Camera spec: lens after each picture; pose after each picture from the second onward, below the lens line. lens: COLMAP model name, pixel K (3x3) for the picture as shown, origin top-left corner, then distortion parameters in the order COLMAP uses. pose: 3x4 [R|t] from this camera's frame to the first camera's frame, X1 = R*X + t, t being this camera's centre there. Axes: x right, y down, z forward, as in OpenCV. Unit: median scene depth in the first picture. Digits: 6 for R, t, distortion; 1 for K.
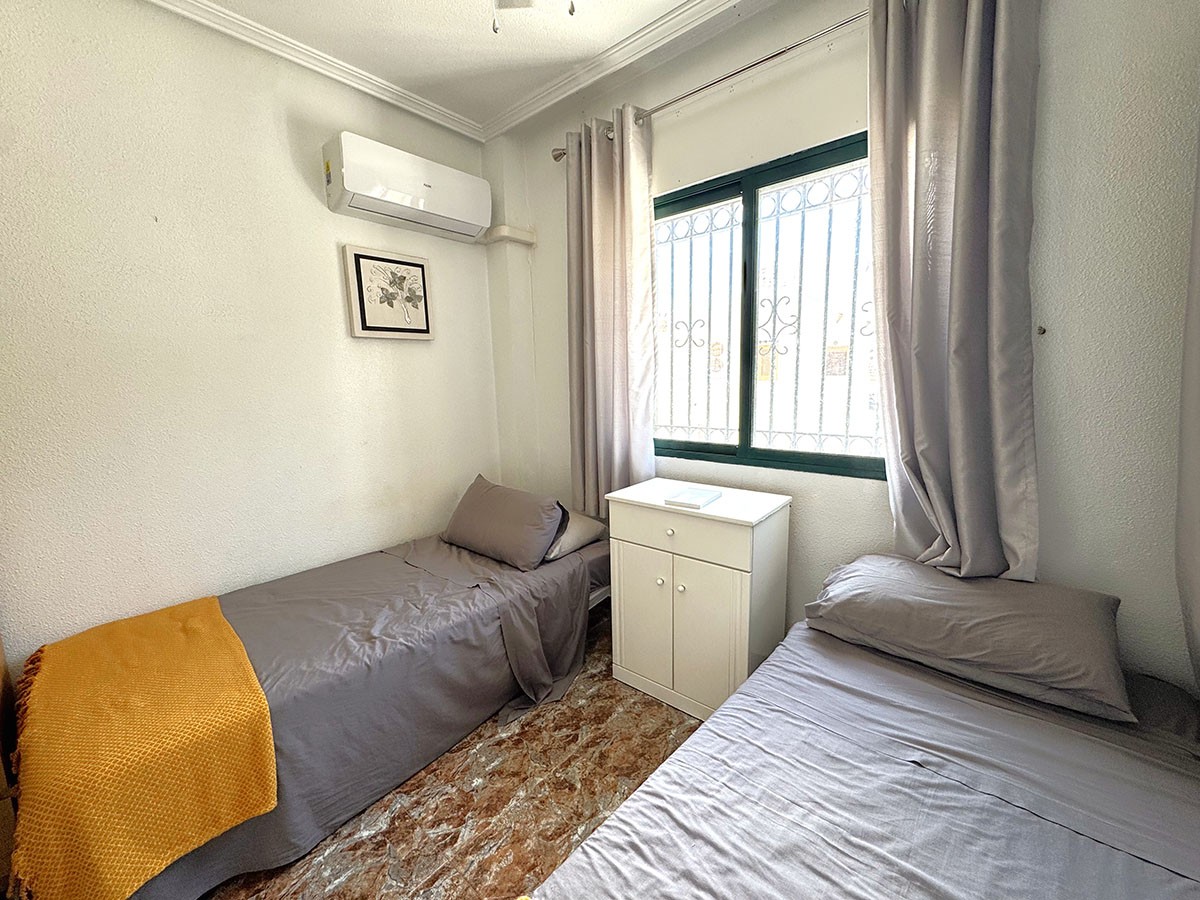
lens RADIAL K [[479.0, 0, 596.4], [0, 479.0, 446.2], [0, 0, 1]] dist [-0.002405, 0.000610]
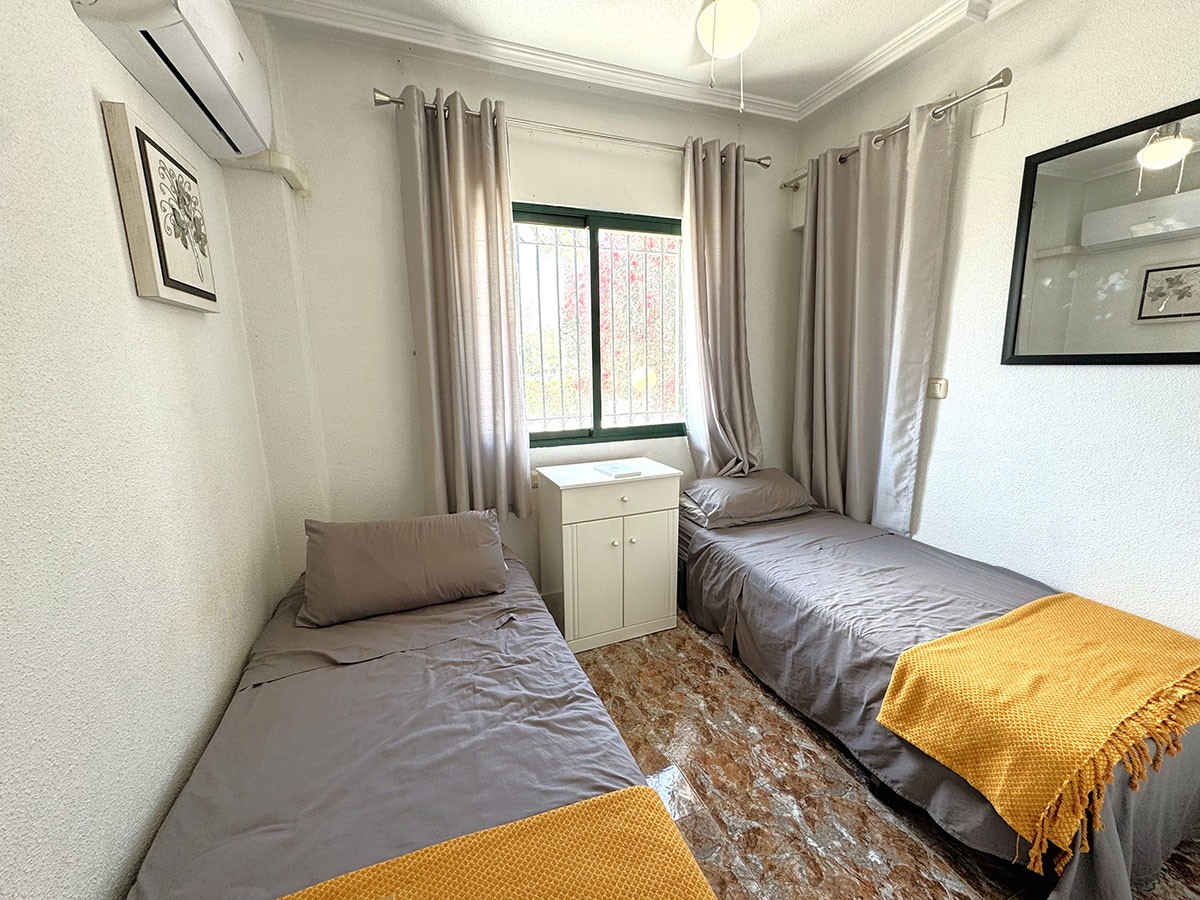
lens RADIAL K [[479.0, 0, 598.7], [0, 479.0, 447.1], [0, 0, 1]] dist [-0.002405, 0.000610]
pose [[0.463105, -0.139496, 0.875257, -0.890559], [0.130298, 0.987522, 0.088447, -0.068870], [-0.876673, 0.073084, 0.475503, 0.434693]]
